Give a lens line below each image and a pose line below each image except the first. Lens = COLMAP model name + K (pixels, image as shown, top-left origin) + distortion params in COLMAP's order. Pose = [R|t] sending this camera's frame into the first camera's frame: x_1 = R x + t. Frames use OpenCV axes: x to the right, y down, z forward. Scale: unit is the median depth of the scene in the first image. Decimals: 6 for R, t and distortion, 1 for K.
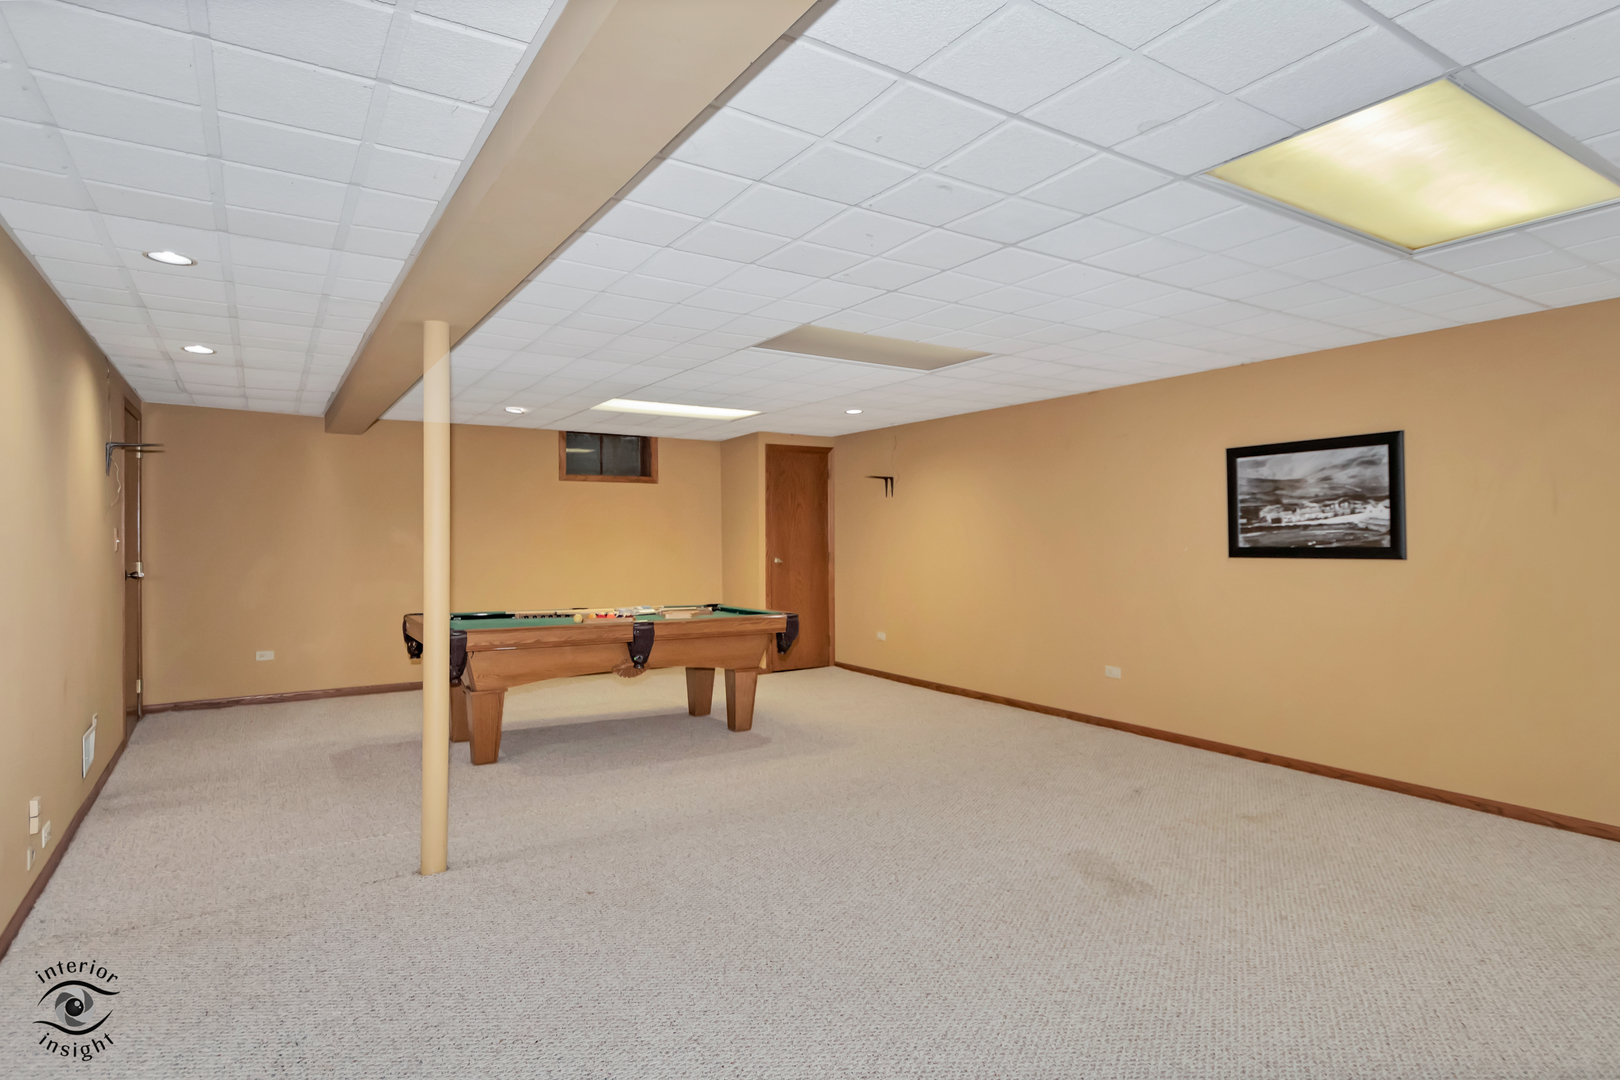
lens RADIAL K [[869.3, 0, 810.0], [0, 869.3, 540.0], [0, 0, 1]] dist [0.006297, -0.003492]
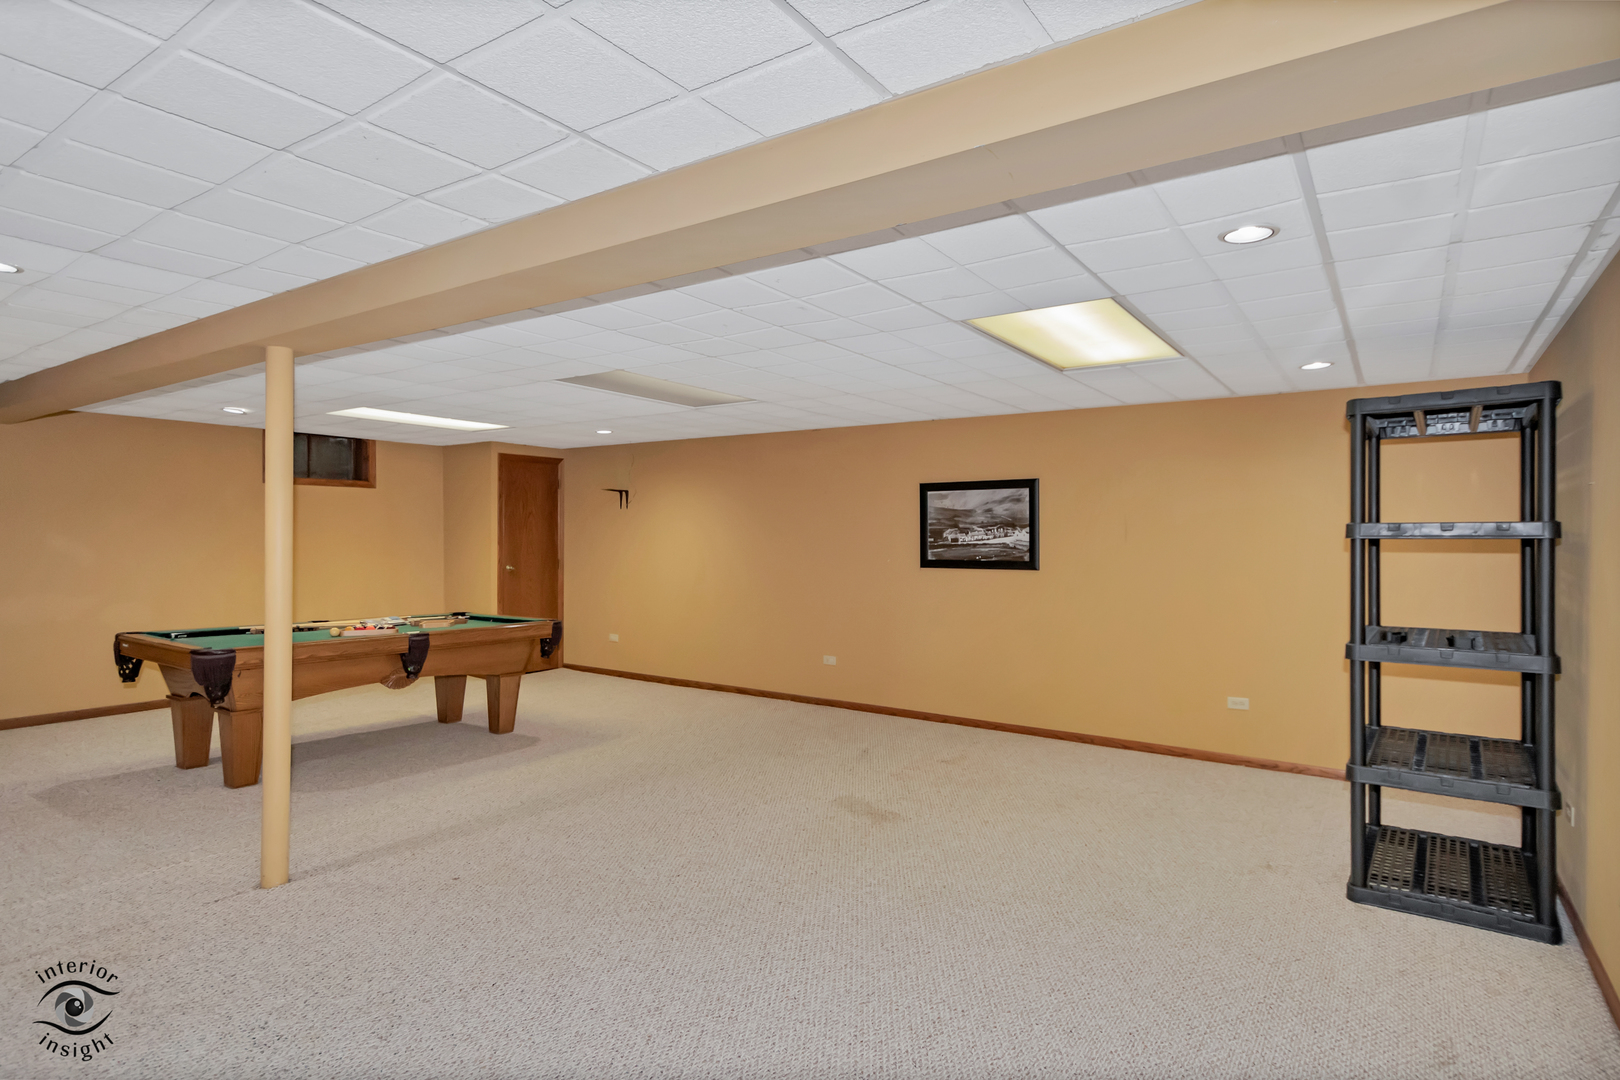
lens RADIAL K [[869.3, 0, 810.0], [0, 869.3, 540.0], [0, 0, 1]] dist [0.006297, -0.003492]
pose [[0.920237, 0.007208, 0.391296, -0.185875], [-0.008404, 0.999964, 0.001342, -0.022154], [-0.391272, -0.004524, 0.920264, -0.134759]]
